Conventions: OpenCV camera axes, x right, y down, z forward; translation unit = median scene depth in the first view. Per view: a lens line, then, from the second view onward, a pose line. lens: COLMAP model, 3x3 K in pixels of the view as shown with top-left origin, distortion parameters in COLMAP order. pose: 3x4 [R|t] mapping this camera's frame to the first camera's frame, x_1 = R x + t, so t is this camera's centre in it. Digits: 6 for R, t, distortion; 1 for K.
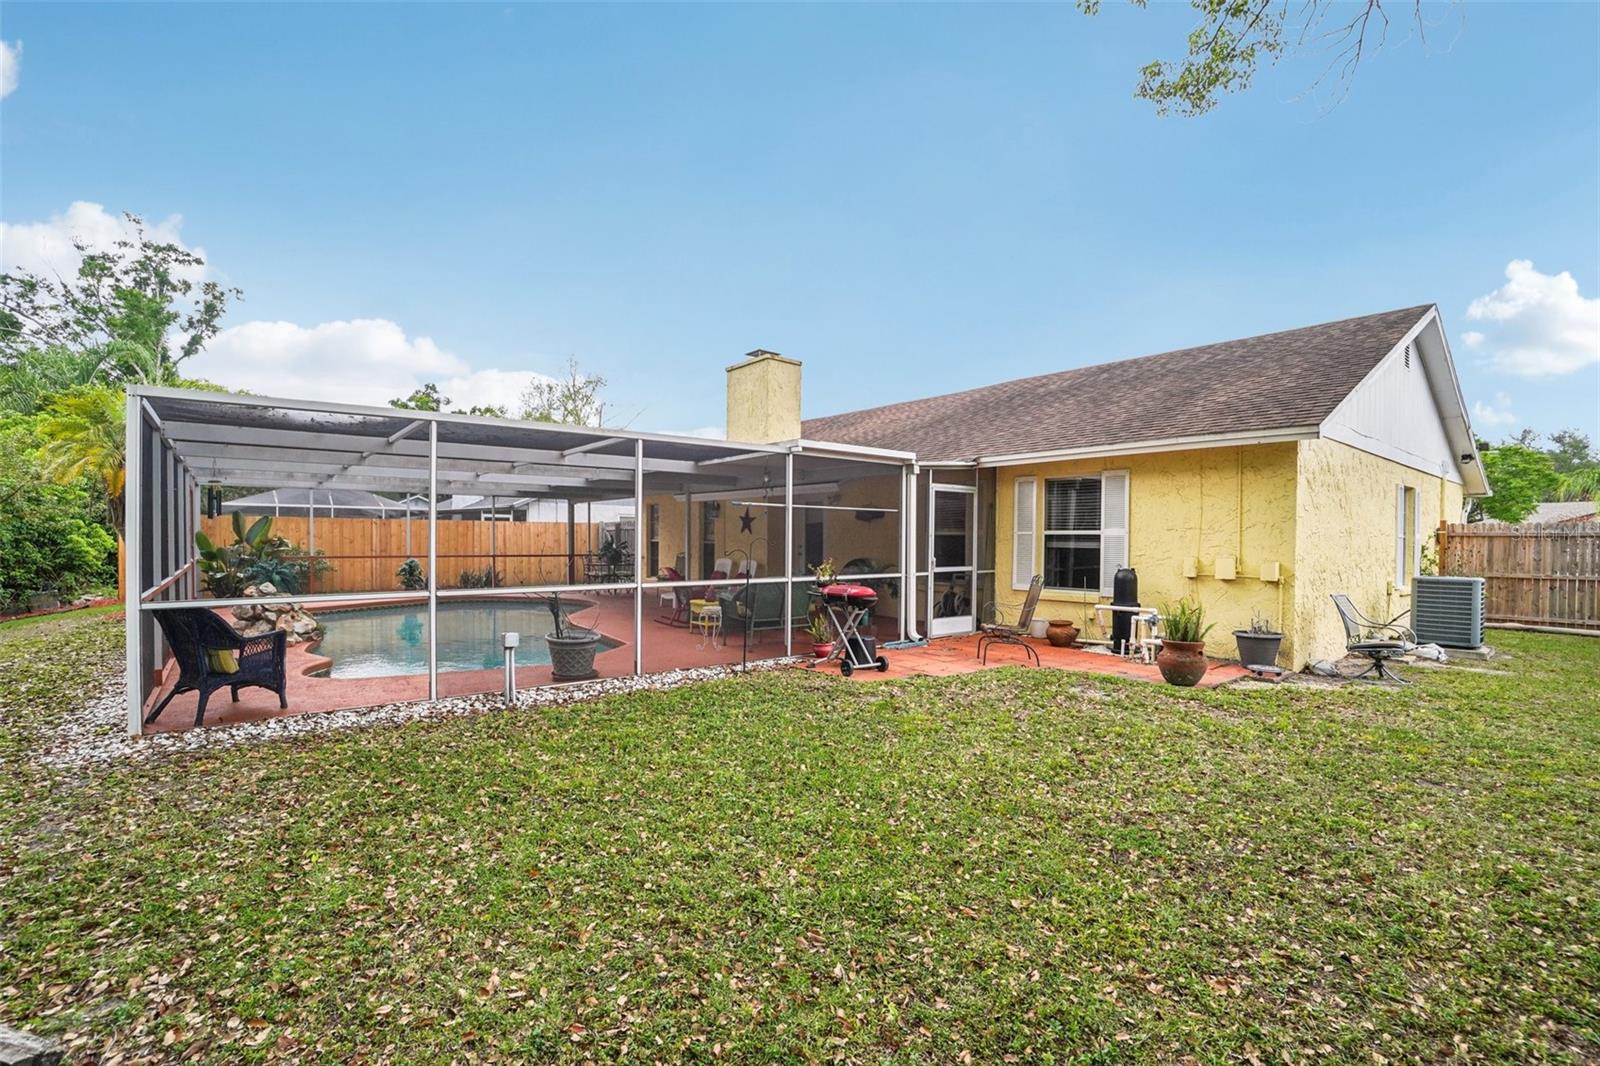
lens RADIAL K [[720.4, 0, 803.2], [0, 720.4, 540.4], [0, 0, 1]] dist [-0.068734, 0.023539]
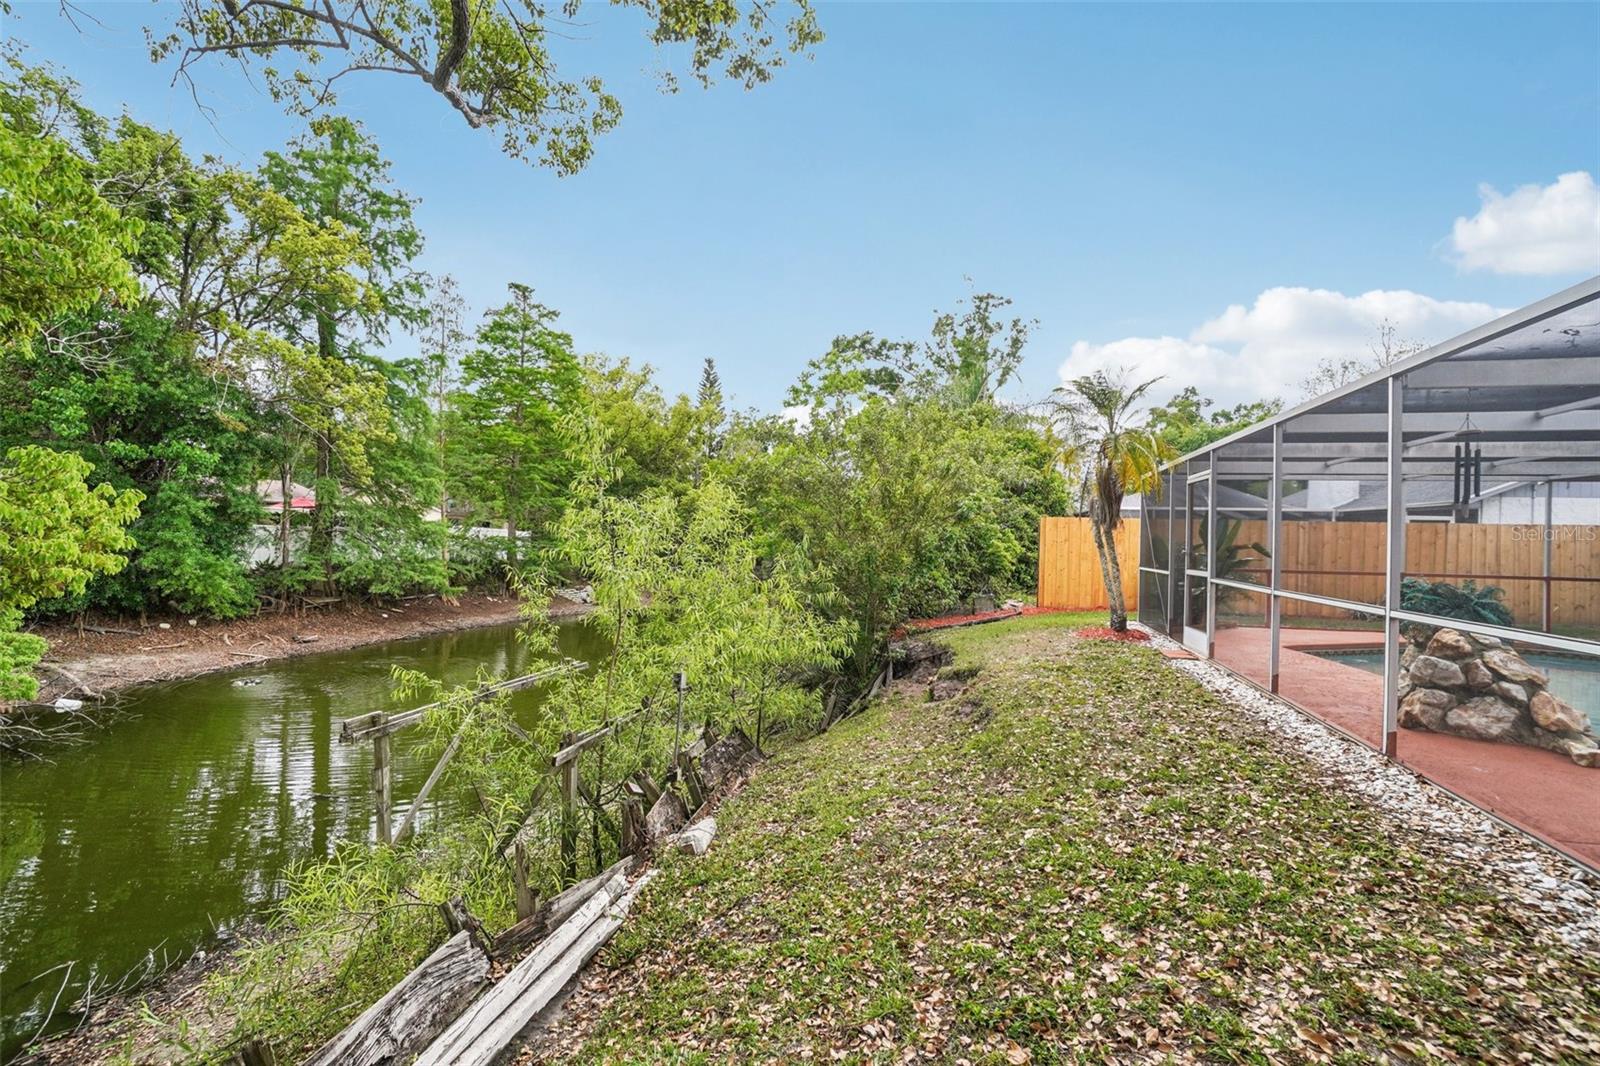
lens RADIAL K [[712.8, 0, 811.1], [0, 712.8, 524.8], [0, 0, 1]] dist [-0.072396, 0.028073]
pose [[0.594231, -0.011442, -0.804213, -0.321257], [-0.018071, 0.999456, -0.027572, 0.003564], [0.804091, 0.030917, 0.593701, 0.129608]]
